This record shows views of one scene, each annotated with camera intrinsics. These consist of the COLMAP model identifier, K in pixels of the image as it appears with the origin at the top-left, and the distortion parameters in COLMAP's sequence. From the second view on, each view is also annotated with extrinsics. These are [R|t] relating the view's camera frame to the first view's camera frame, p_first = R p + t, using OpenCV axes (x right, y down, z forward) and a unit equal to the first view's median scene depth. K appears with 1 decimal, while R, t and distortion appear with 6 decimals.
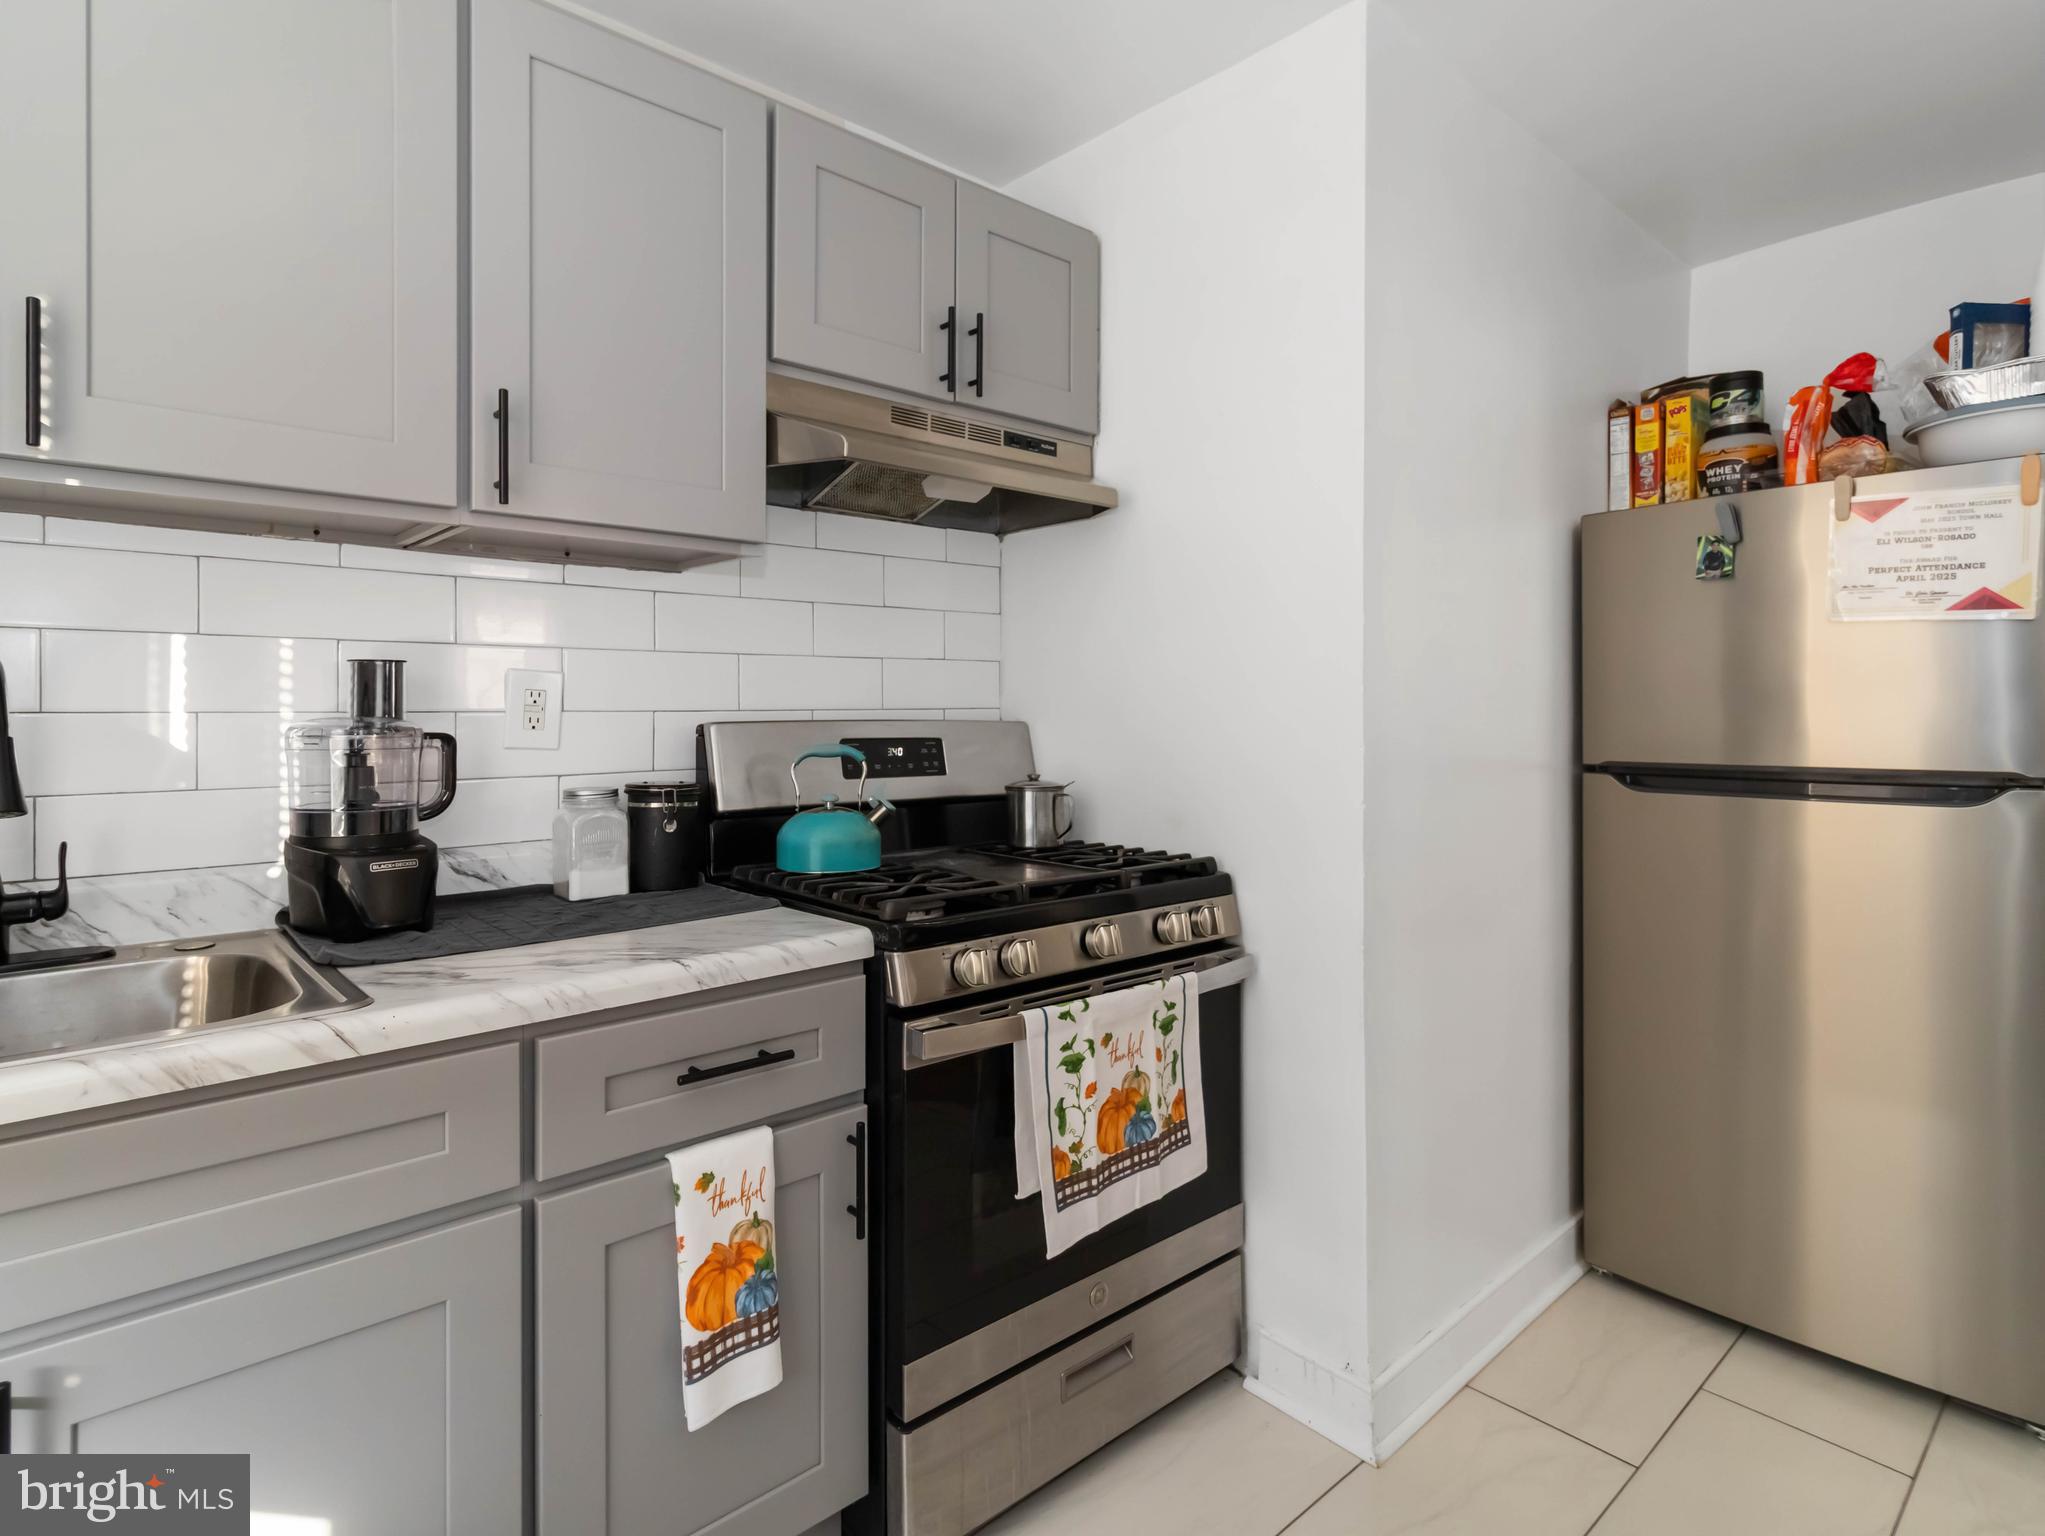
lens RADIAL K [[1060.8, 0, 1032.0], [0, 1060.8, 757.0], [0, 0, 1]] dist [-0.003007, -0.001486]
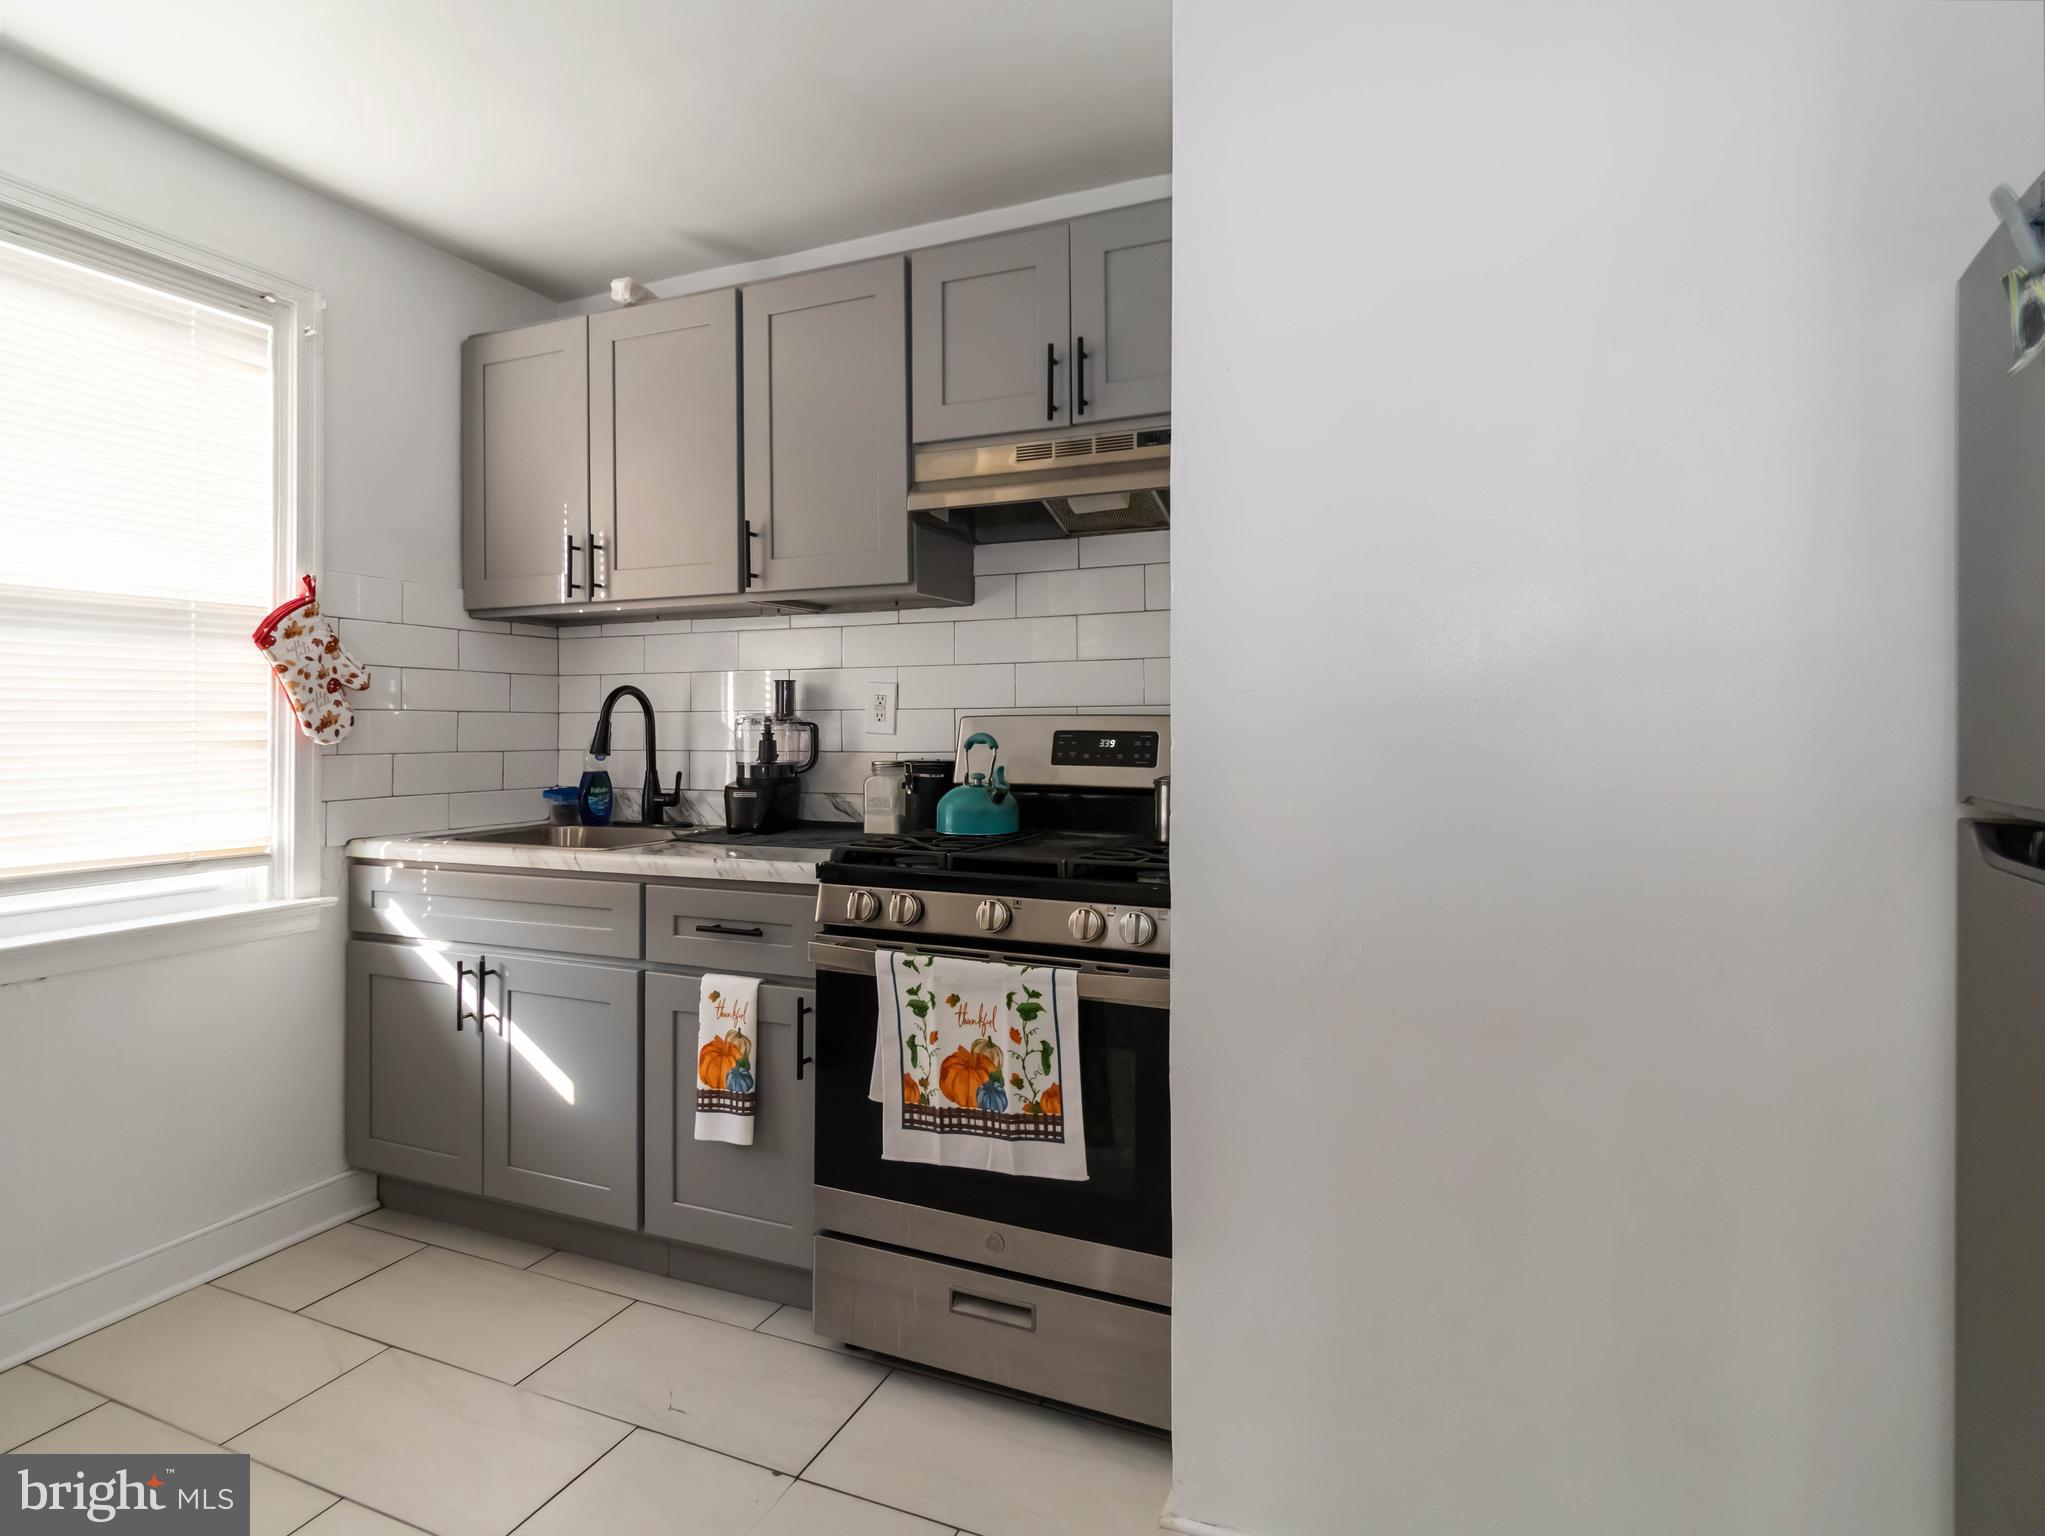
lens RADIAL K [[1060.8, 0, 1038.0], [0, 1060.8, 772.5], [0, 0, 1]] dist [-0.003007, -0.001486]
pose [[0.429996, 0.043233, -0.901795, 1.114784], [-0.035246, 0.998895, 0.031082, -0.008536], [0.902143, 0.018419, 0.431044, 0.606270]]
